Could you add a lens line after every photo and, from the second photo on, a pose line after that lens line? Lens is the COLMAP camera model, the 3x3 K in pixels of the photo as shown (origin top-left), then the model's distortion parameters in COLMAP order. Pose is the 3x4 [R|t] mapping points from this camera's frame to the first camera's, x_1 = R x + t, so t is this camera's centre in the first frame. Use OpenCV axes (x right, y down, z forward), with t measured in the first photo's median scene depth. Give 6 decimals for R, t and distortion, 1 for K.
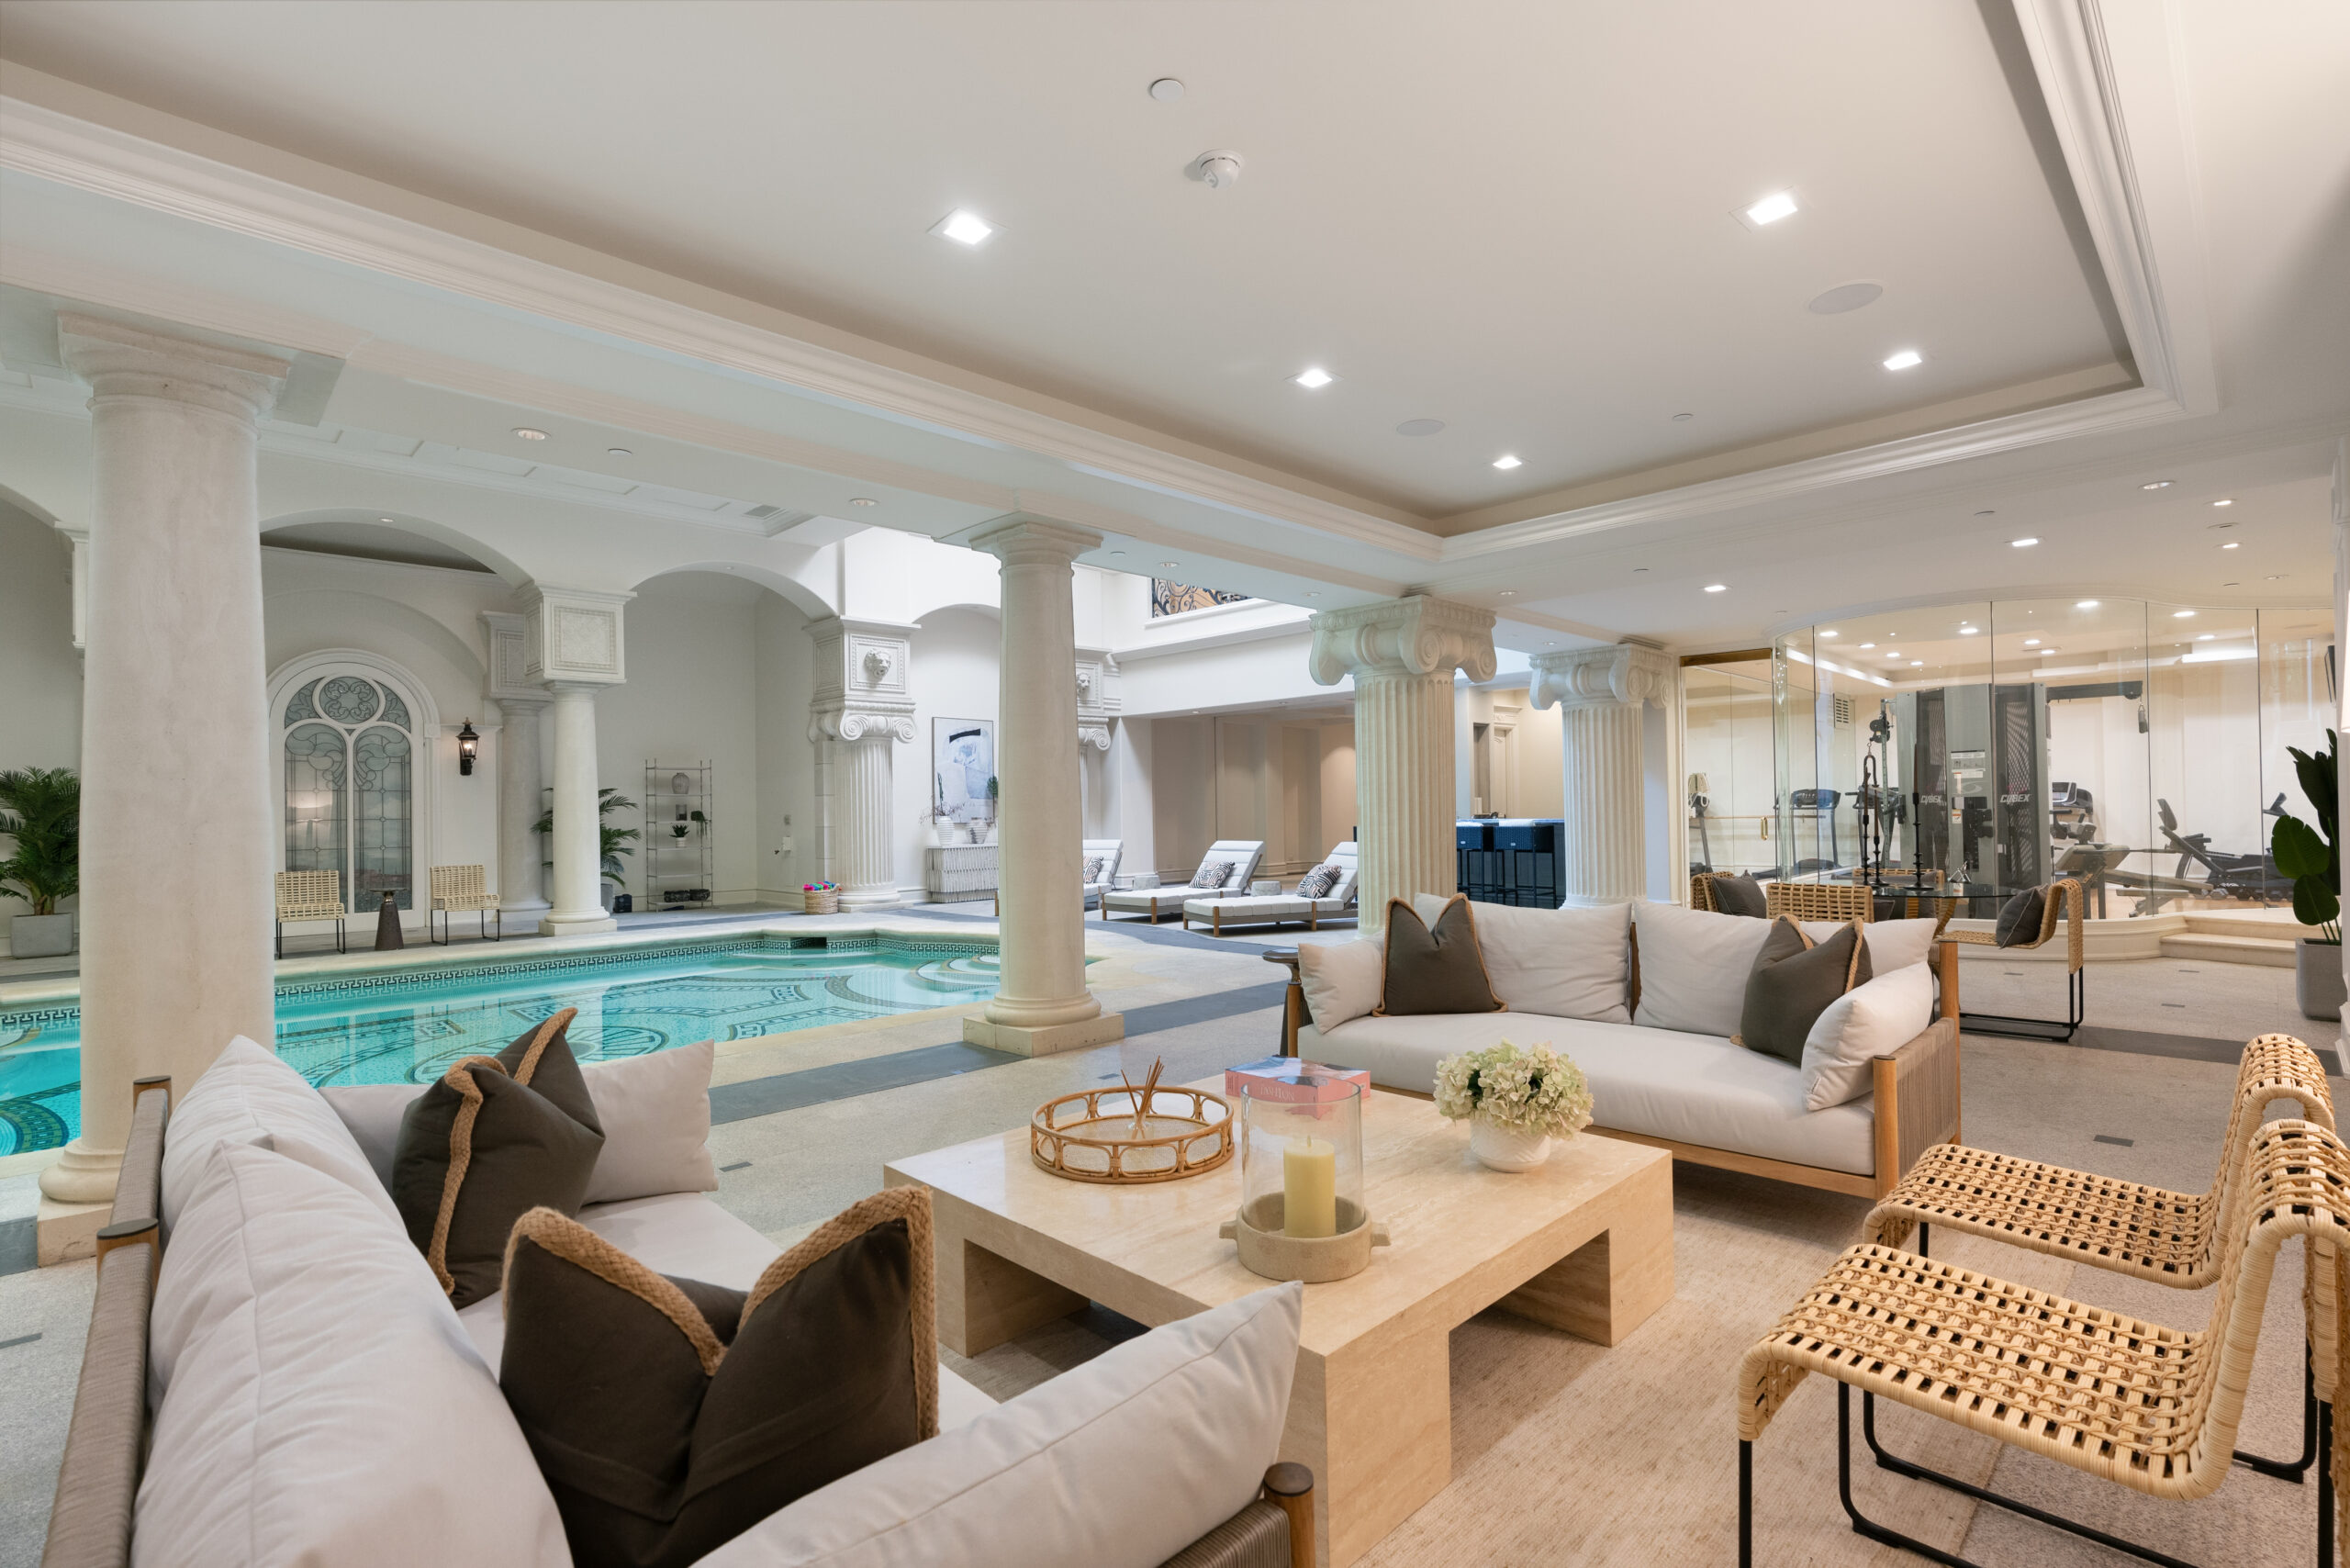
lens RADIAL K [[1072.2, 0, 1181.4], [0, 1072.2, 799.4], [0, 0, 1]] dist [0.001171, 0.000270]
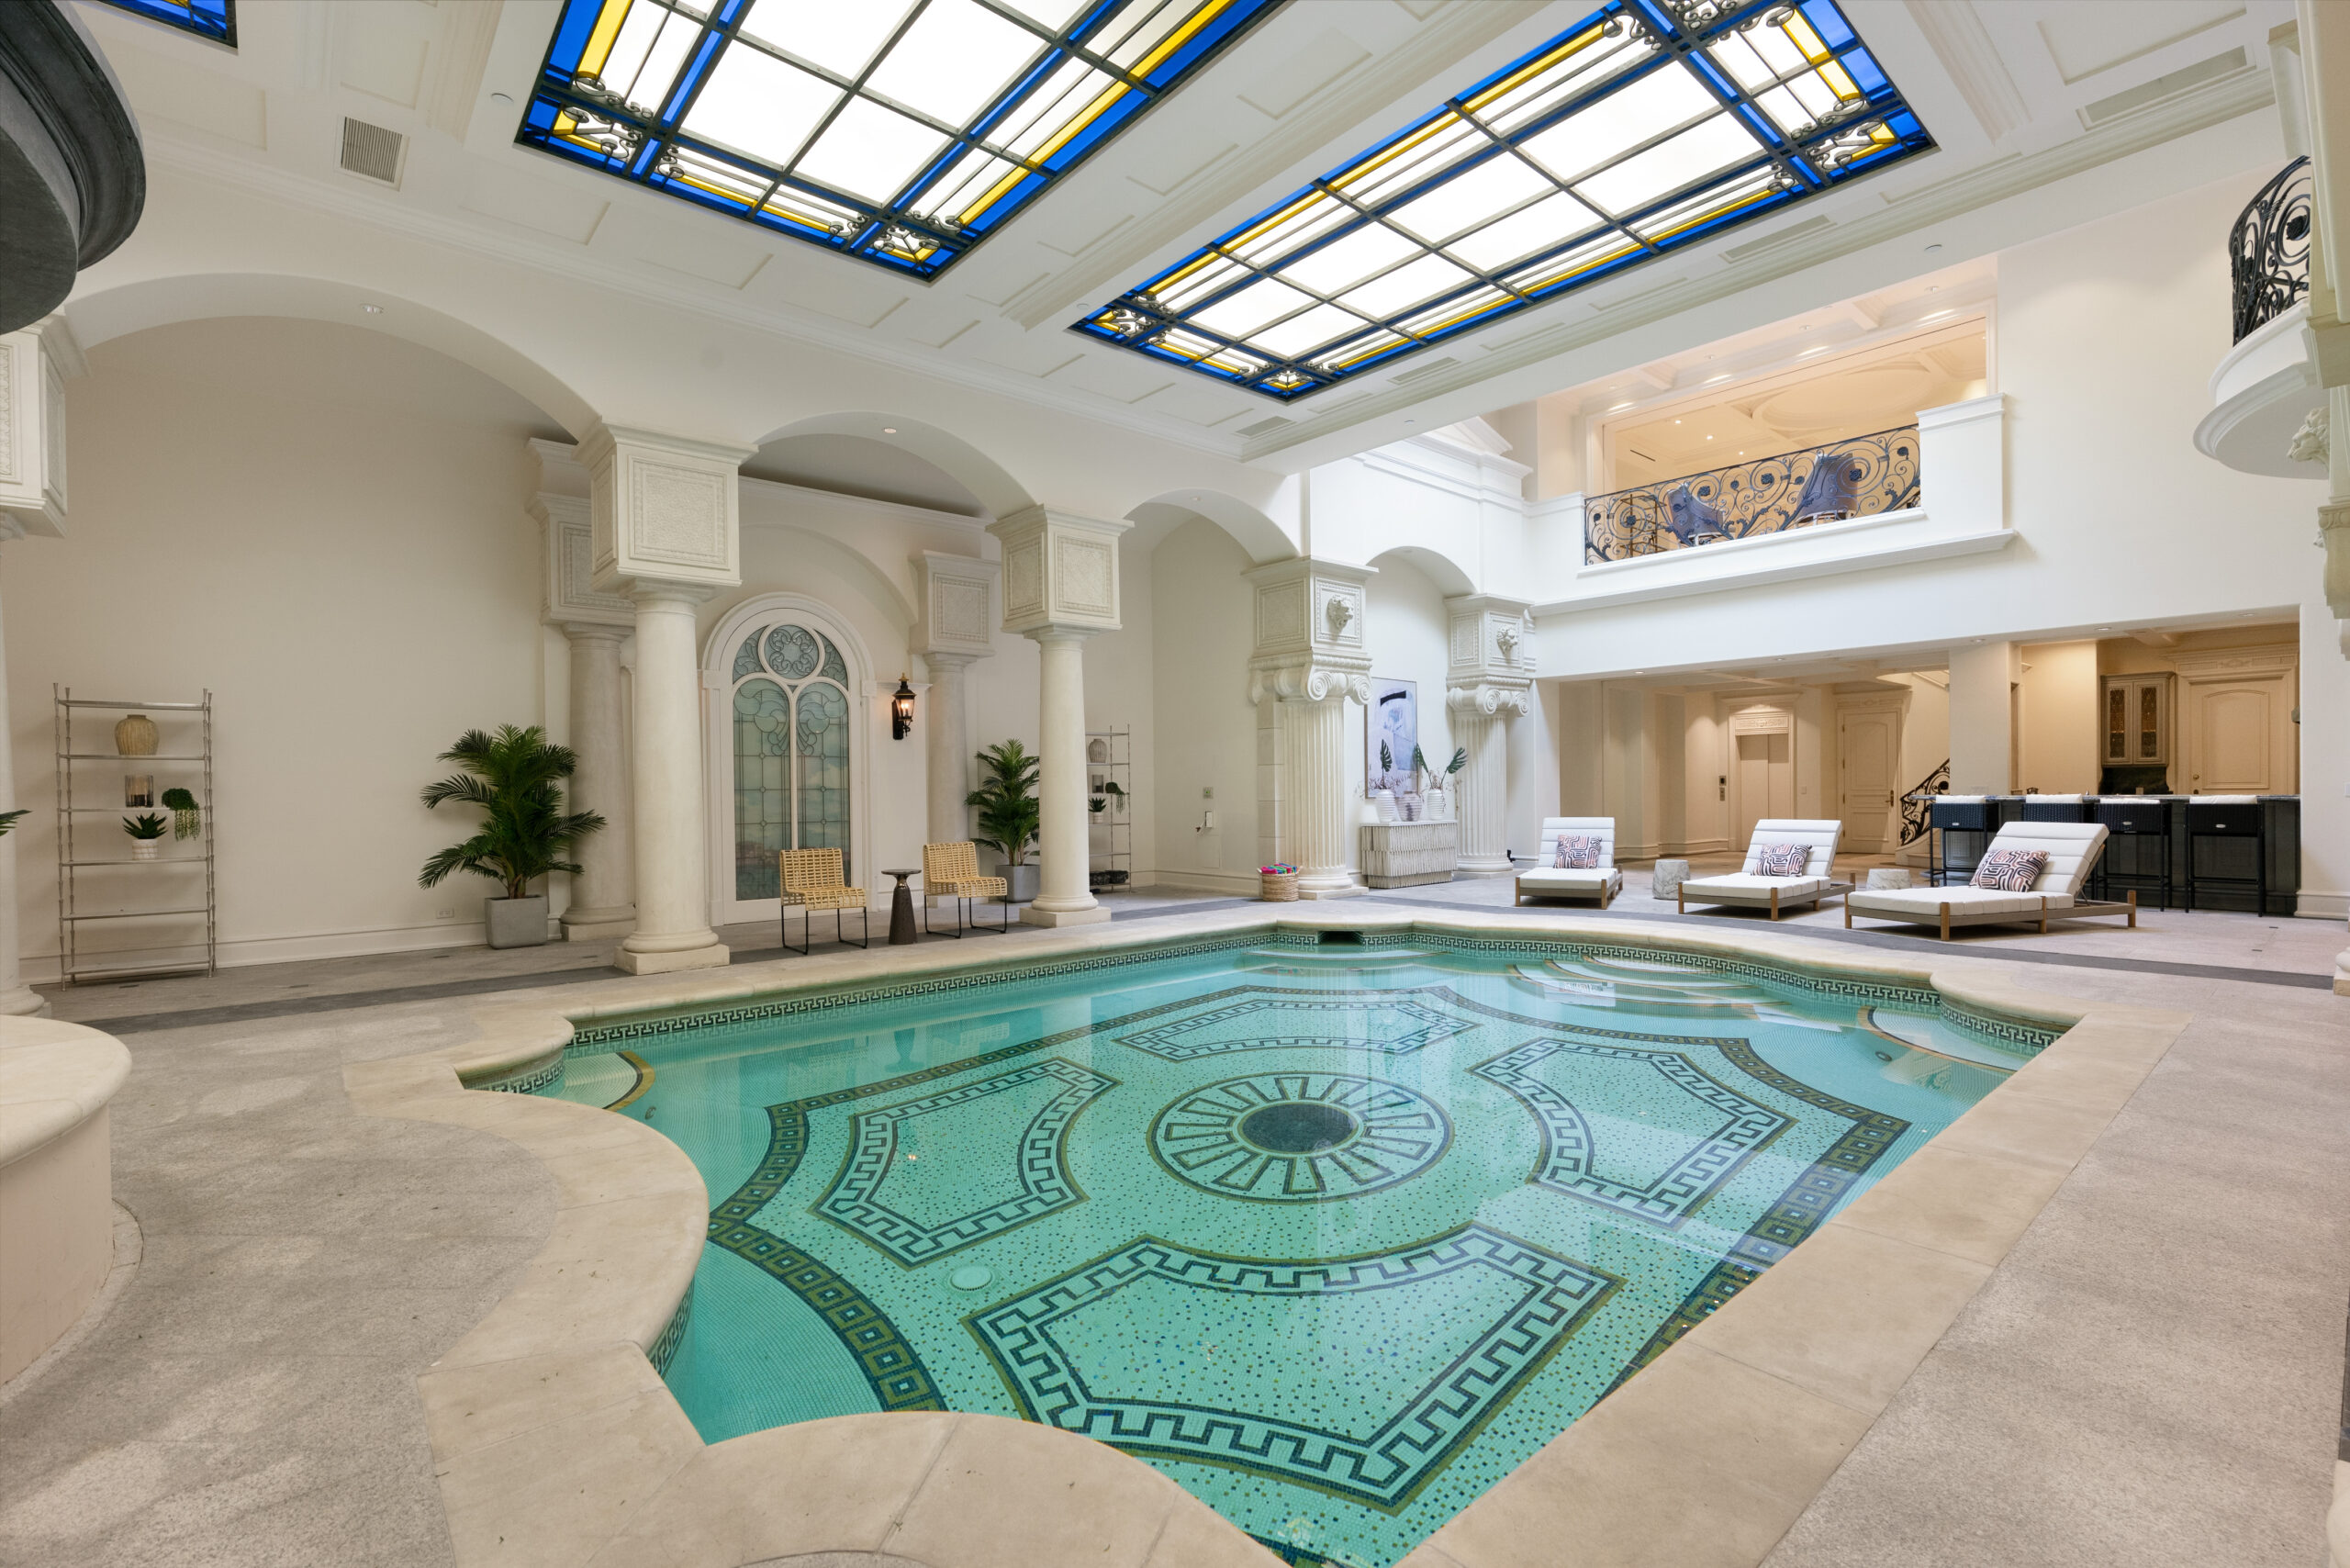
lens RADIAL K [[1050.5, 0, 1213.0], [0, 1050.5, 795.9], [0, 0, 1]] dist [-0.008139, 0.000811]
pose [[0.998691, 0.004405, -0.050960, -0.369858], [-0.003537, 0.999847, 0.017115, 0.007924], [0.051028, -0.016912, 0.998554, 0.159447]]
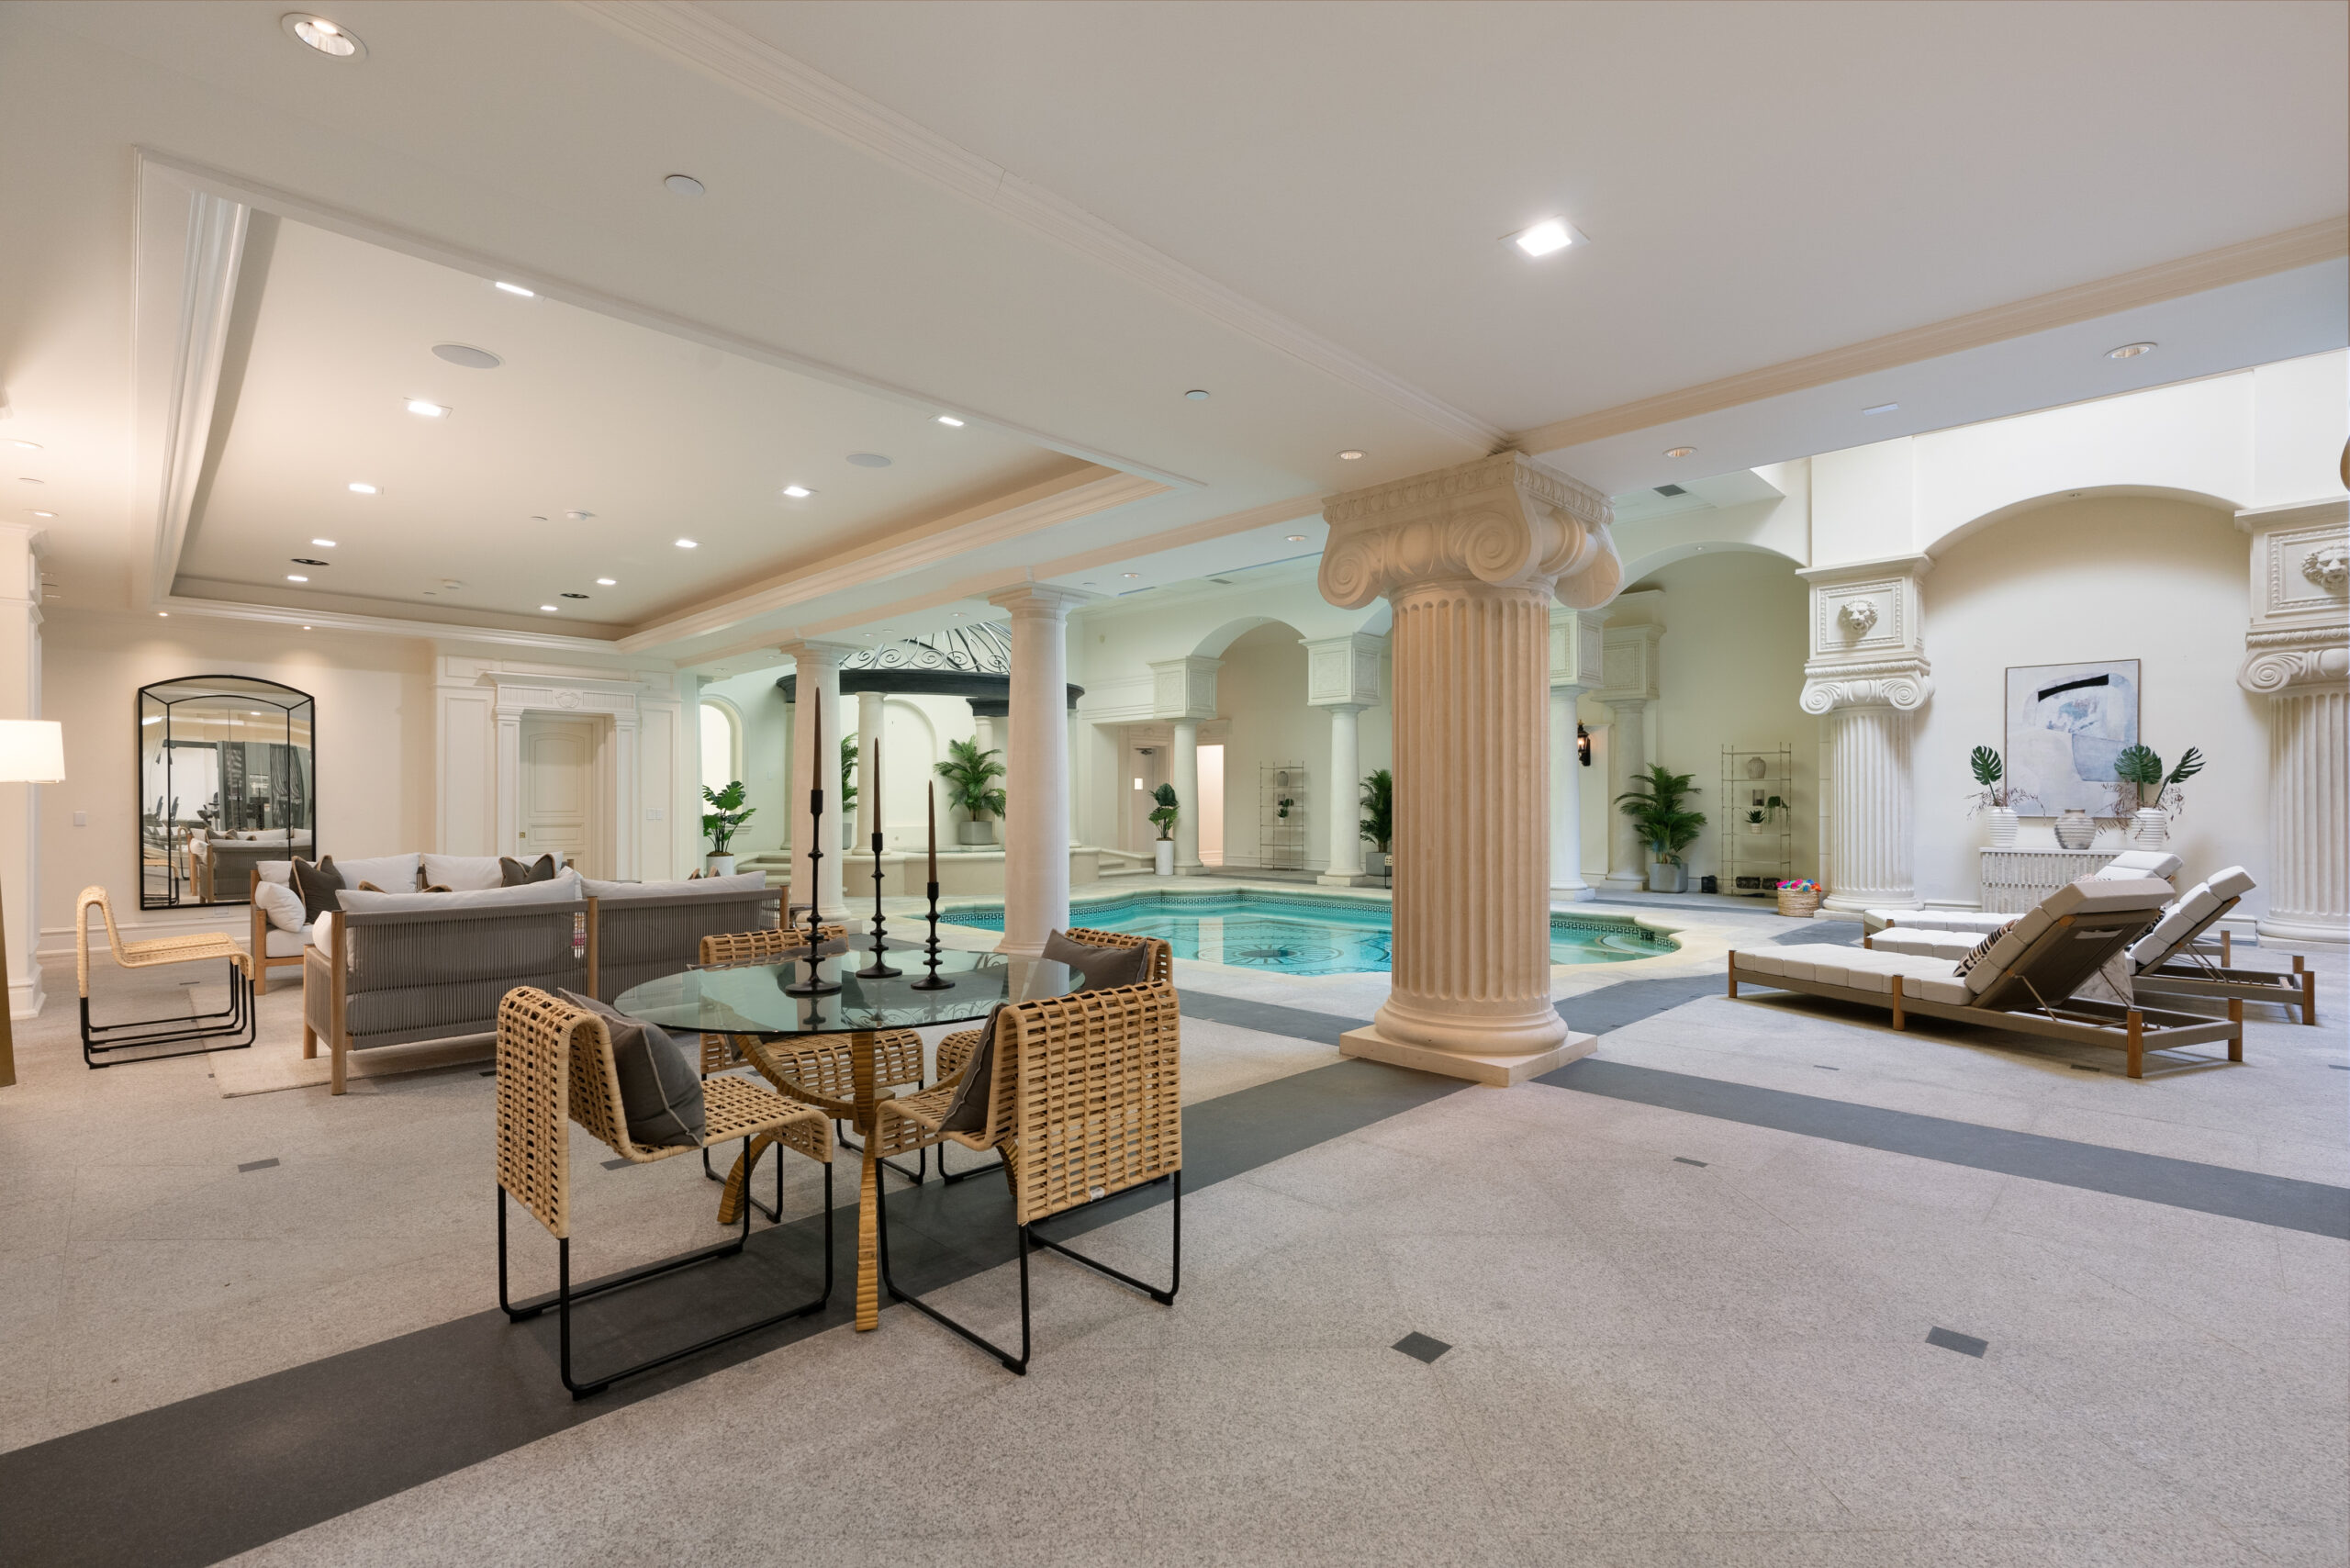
lens RADIAL K [[1050.5, 0, 1213.0], [0, 1050.5, 795.9], [0, 0, 1]] dist [-0.008139, 0.000811]
pose [[0.046055, 0.009224, -0.998896, 0.523836], [0.011144, 0.999890, 0.009747, -0.004789], [0.998877, -0.011580, 0.045947, 0.518590]]
